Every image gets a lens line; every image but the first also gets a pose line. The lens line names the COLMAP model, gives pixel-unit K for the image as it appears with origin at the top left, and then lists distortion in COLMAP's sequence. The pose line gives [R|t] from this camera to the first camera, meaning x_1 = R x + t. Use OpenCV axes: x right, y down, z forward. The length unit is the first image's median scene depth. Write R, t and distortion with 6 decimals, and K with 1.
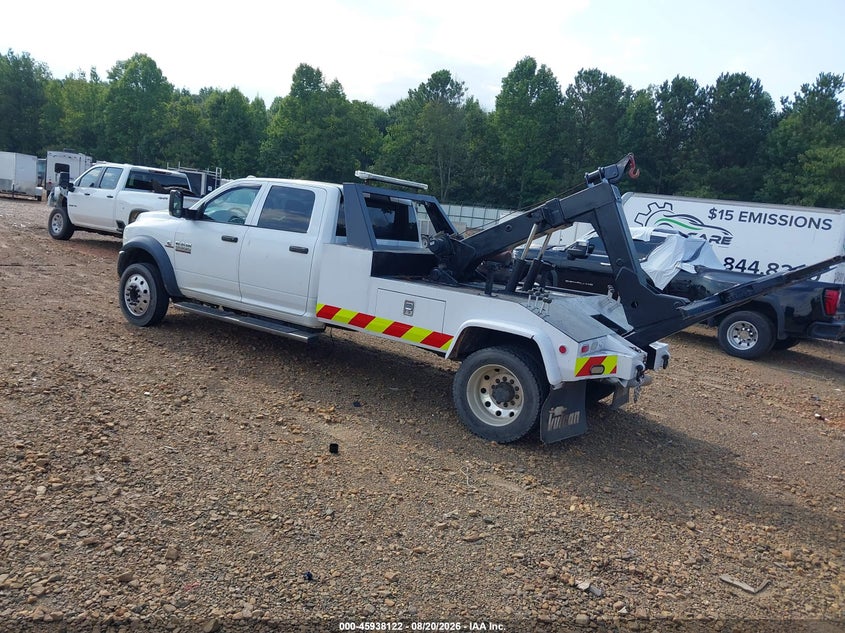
lens RADIAL K [[655.2, 0, 422.5], [0, 655.2, 316.5], [0, 0, 1]] dist [0.097657, -0.086288]
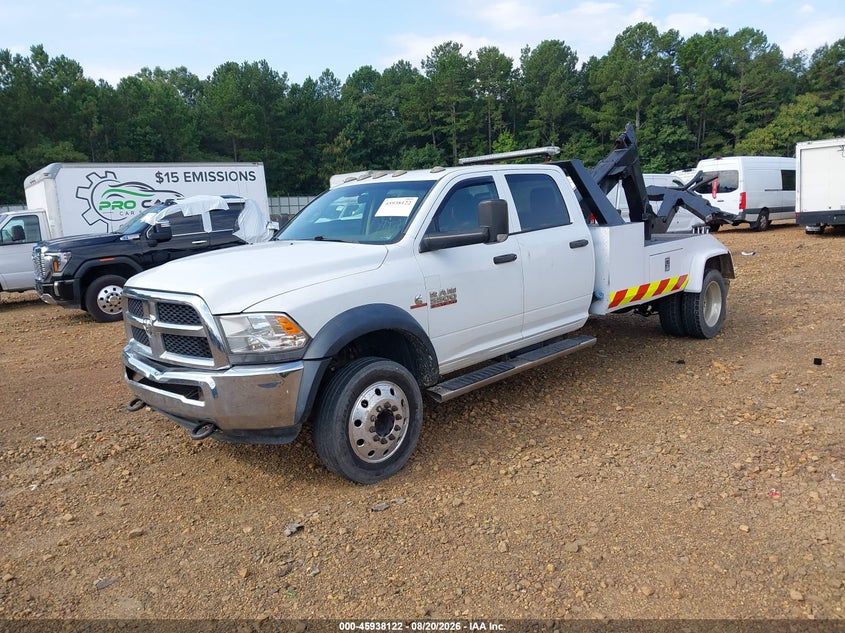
lens RADIAL K [[656.5, 0, 422.5], [0, 656.5, 316.5], [0, 0, 1]] dist [0.063889, -0.099392]
pose [[0.221655, -0.304691, 0.926301, -0.448286], [0.242019, 0.937397, 0.250428, -0.117809], [-0.944614, 0.168673, 0.281519, 0.417186]]
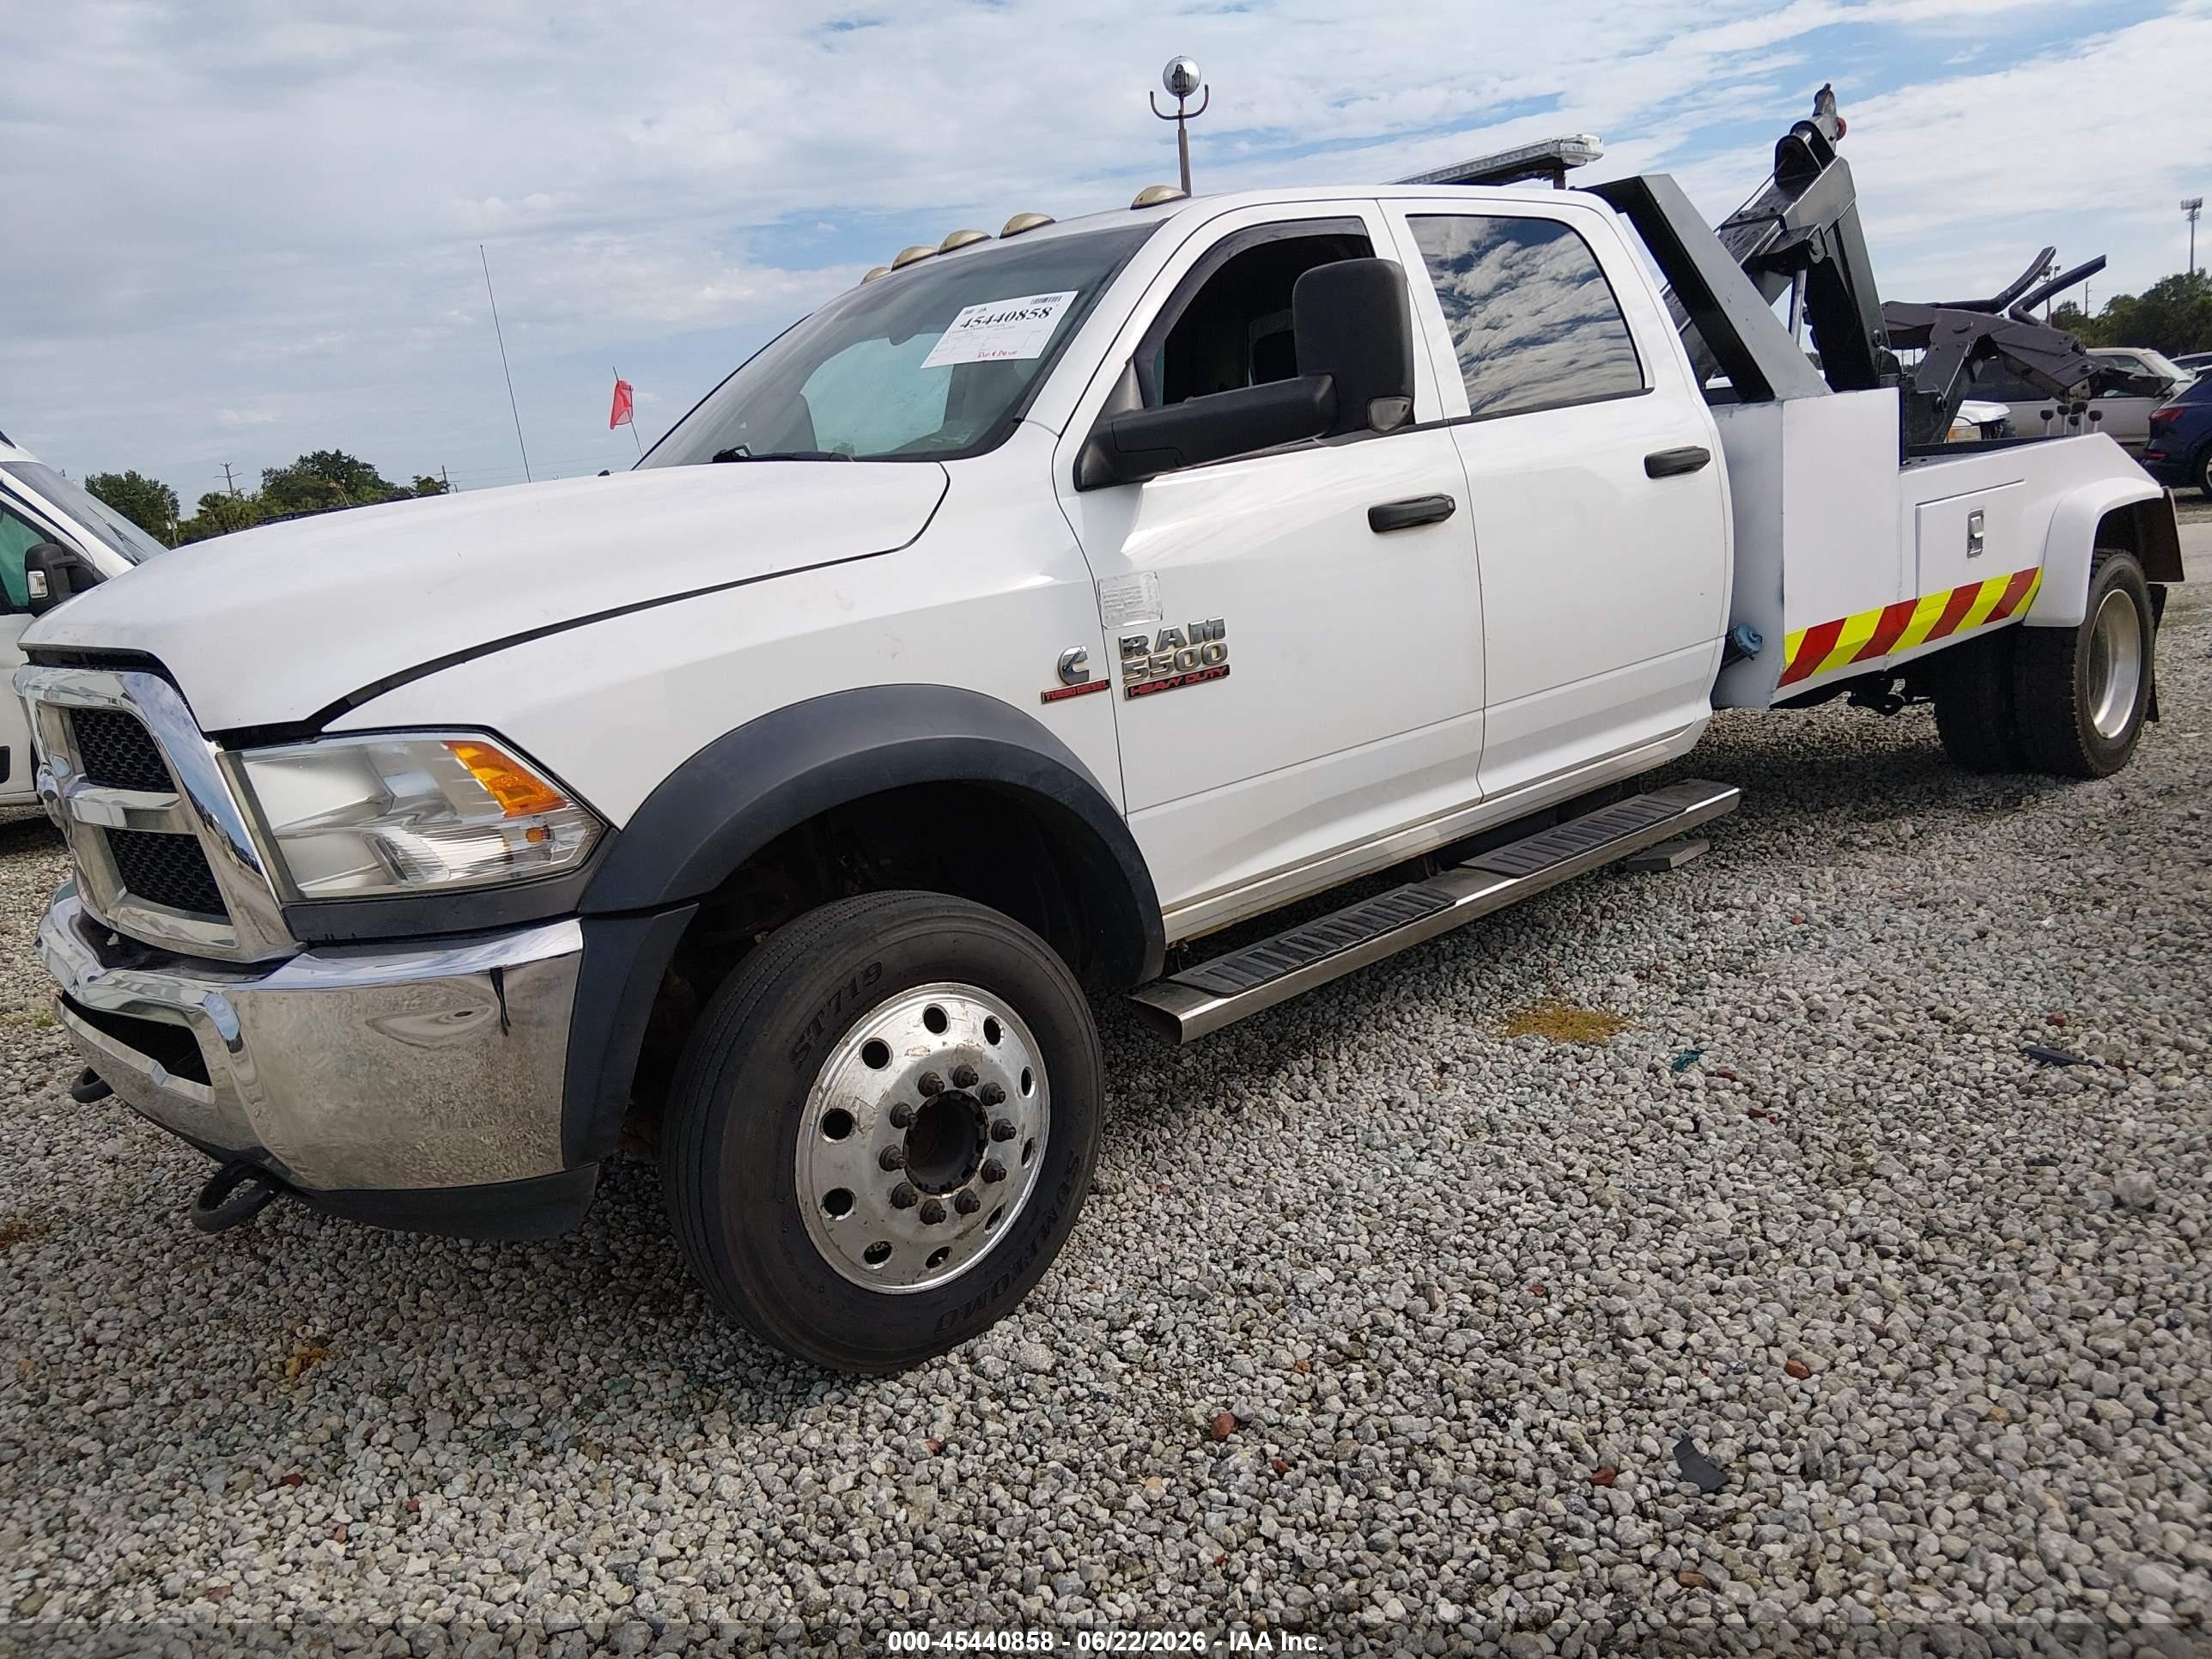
lens RADIAL K [[1718.5, 0, 1106.0], [0, 1718.5, 829.5], [0, 0, 1]] dist [0.063889, -0.099392]
pose [[0.276871, -0.358200, 0.891648, -0.372982], [0.286849, 0.916423, 0.279082, -0.093507], [-0.917093, 0.178499, 0.356480, 0.426294]]
